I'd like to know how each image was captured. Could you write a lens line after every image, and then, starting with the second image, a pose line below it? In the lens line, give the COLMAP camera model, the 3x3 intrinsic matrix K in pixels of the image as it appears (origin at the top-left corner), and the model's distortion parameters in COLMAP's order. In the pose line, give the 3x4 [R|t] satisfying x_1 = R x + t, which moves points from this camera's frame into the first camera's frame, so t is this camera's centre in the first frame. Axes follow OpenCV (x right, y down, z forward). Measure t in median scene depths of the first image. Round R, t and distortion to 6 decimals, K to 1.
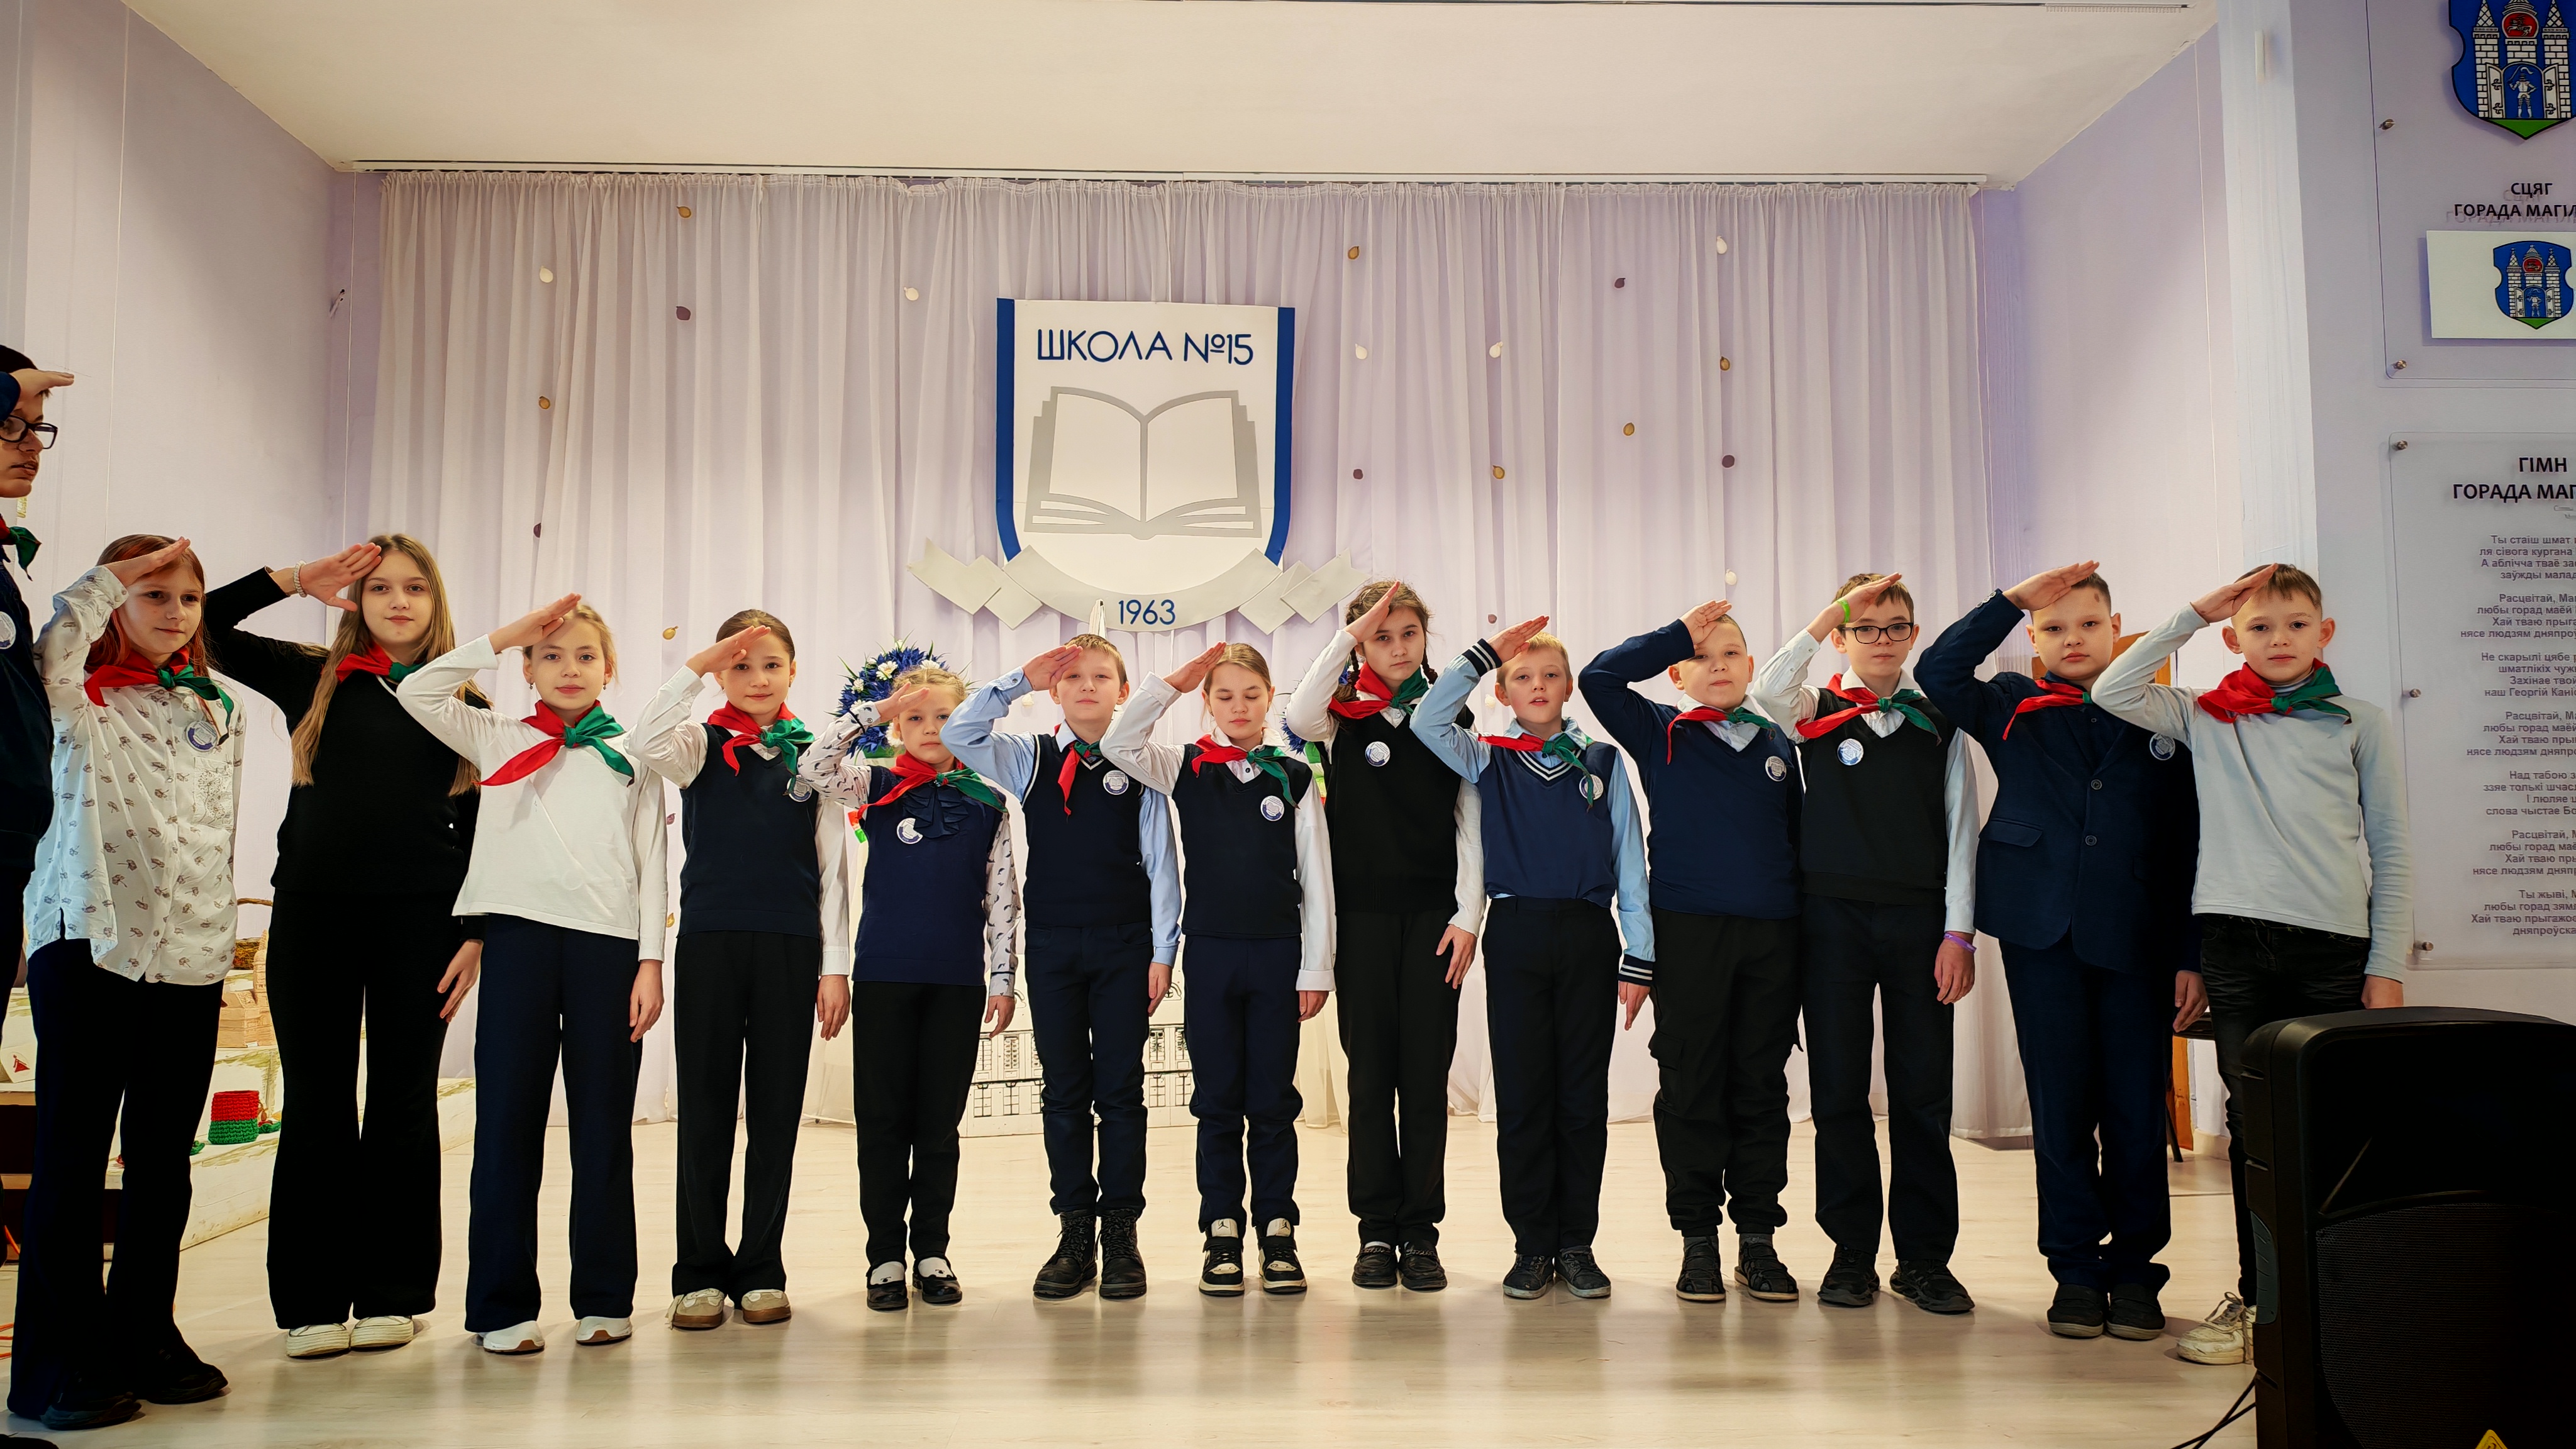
lens RADIAL K [[1770.6, 0, 1285.2], [0, 1770.6, 736.9], [0, 0, 1]] dist [0.071155, -0.080545]
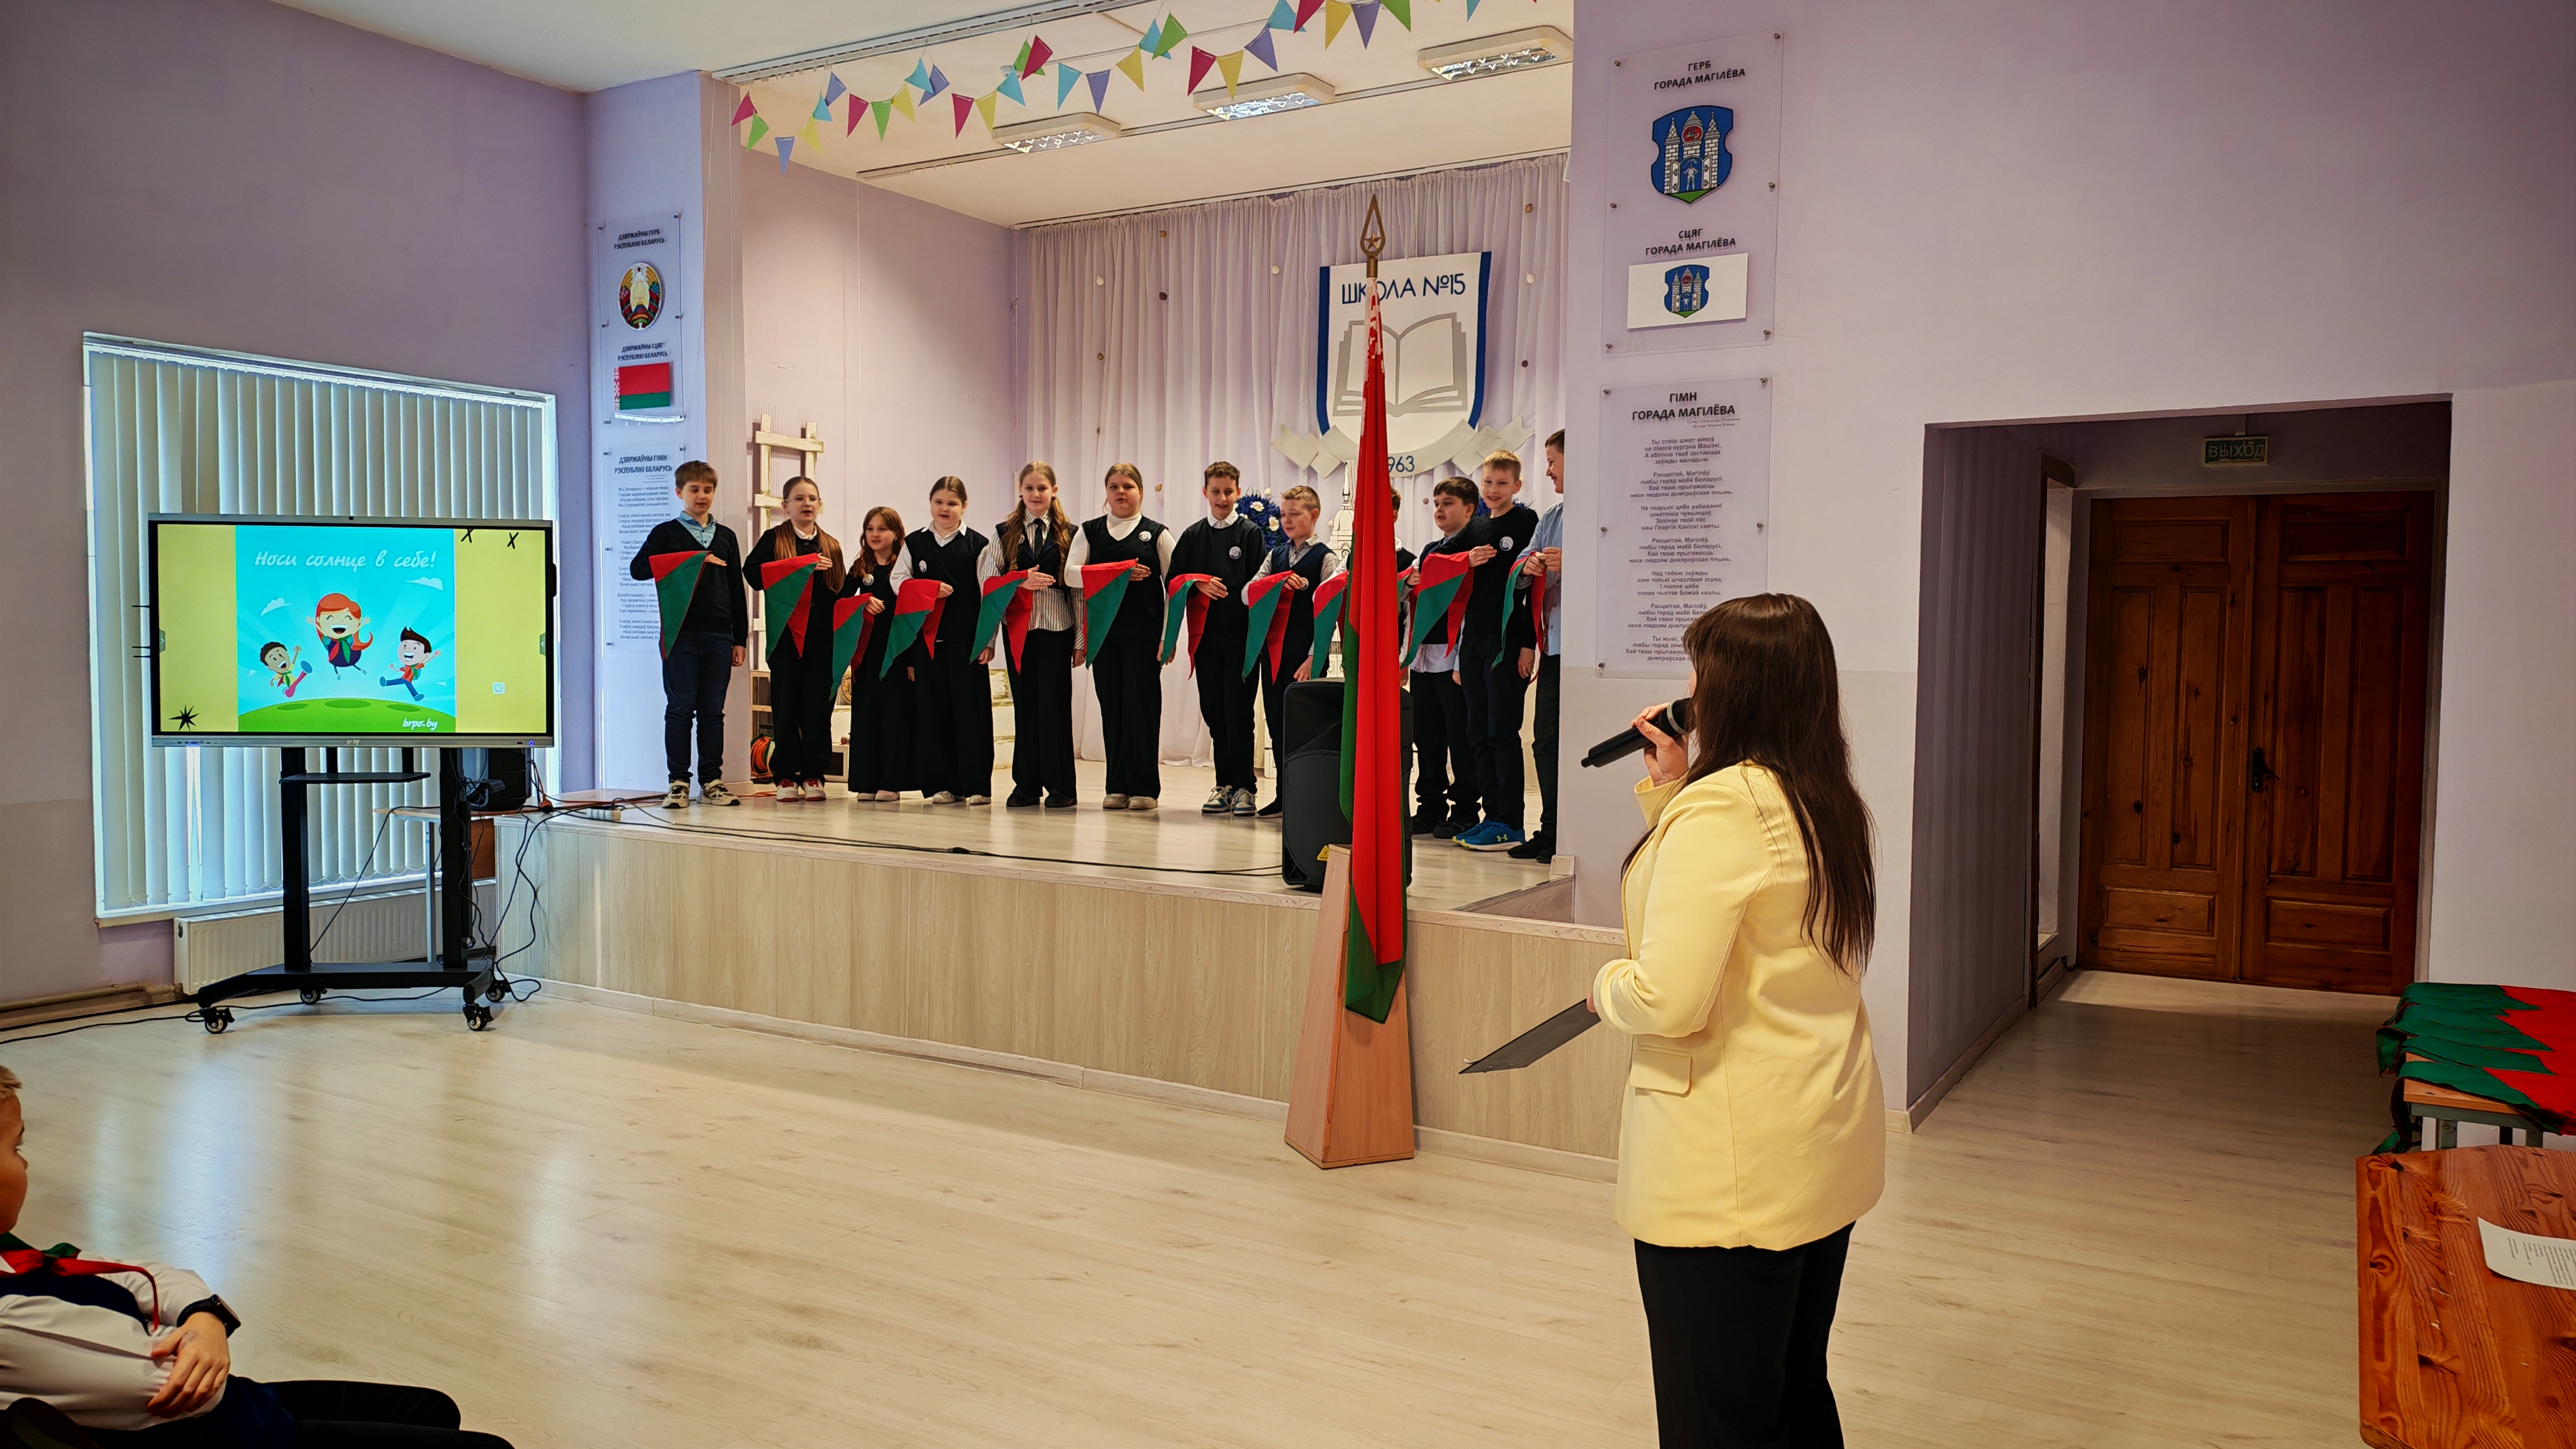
lens RADIAL K [[1770.6, 0, 1329.8], [0, 1770.6, 731.1], [0, 0, 1]] dist [0.071155, -0.080545]
pose [[0.839666, 0.044976, -0.541238, 0.723382], [0.021256, 0.993080, 0.115499, -0.018161], [0.542687, -0.108485, 0.832899, -0.361469]]
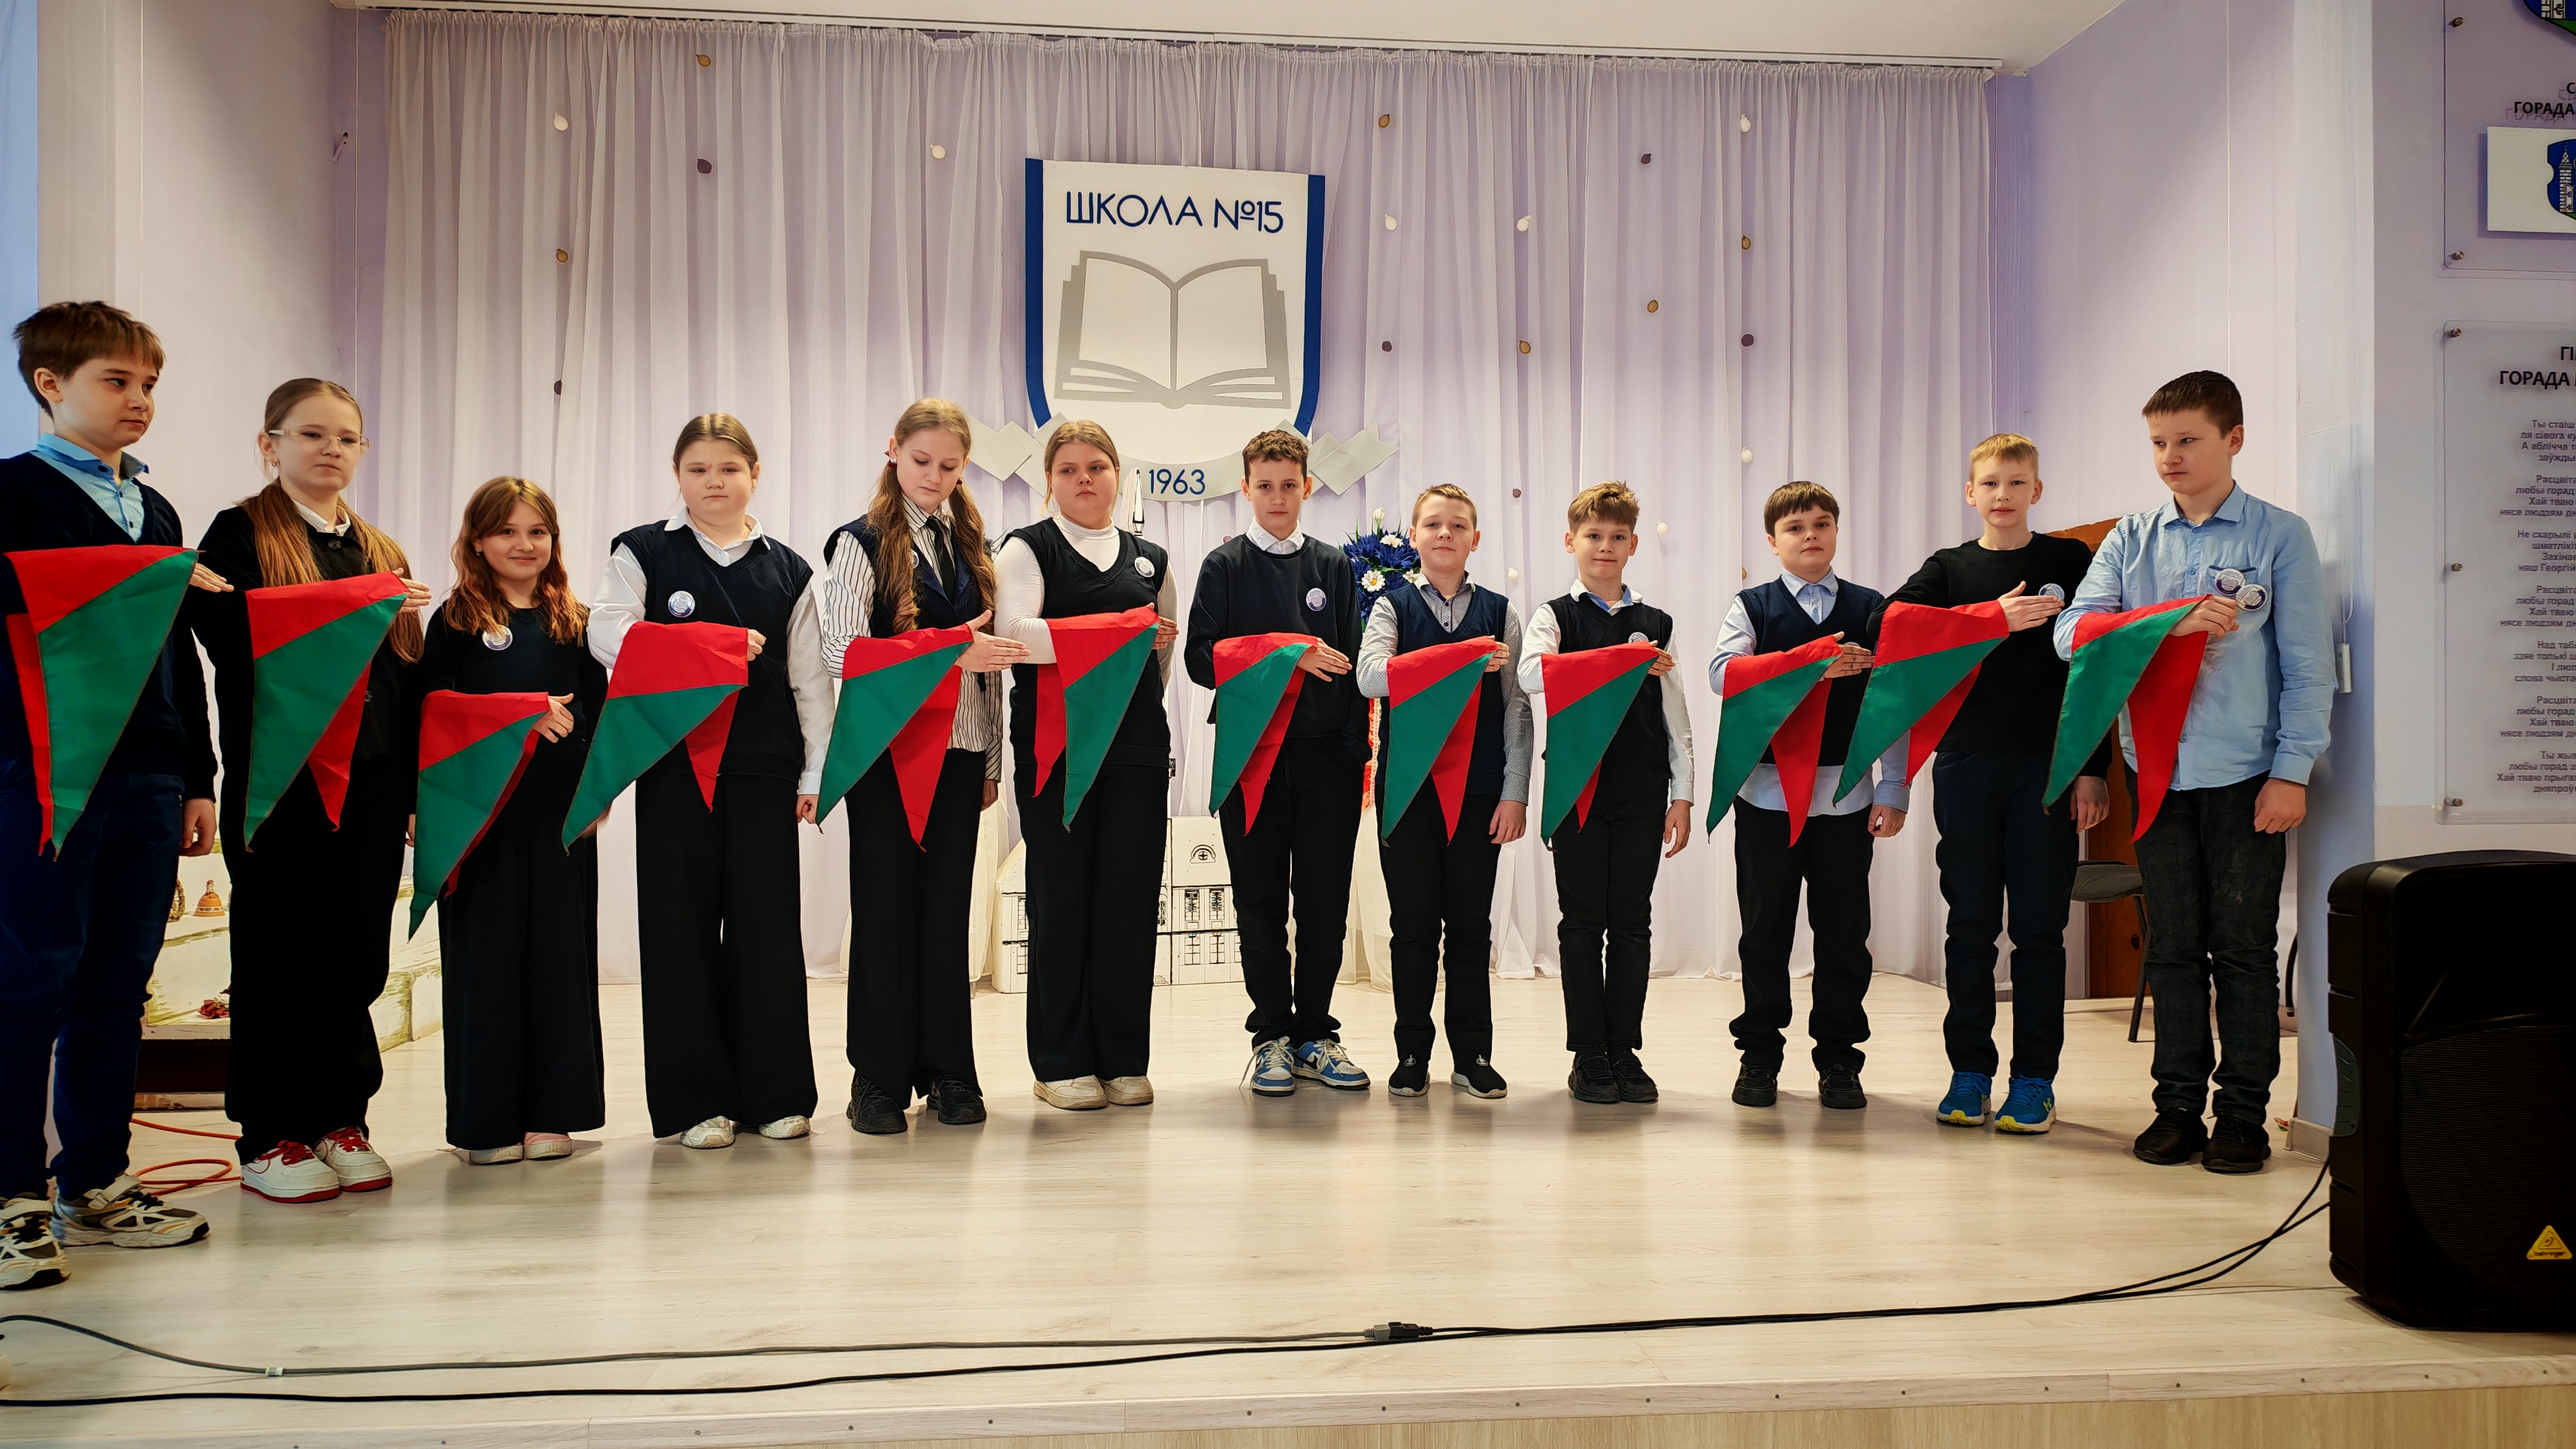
lens RADIAL K [[1770.6, 0, 1312.7], [0, 1770.6, 729.3], [0, 0, 1]] dist [0.071155, -0.080545]
pose [[0.998235, 0.006409, 0.059039, -0.059174], [-0.010129, 0.997967, 0.062918, 0.005924], [-0.058516, -0.063405, 0.996271, -0.016489]]
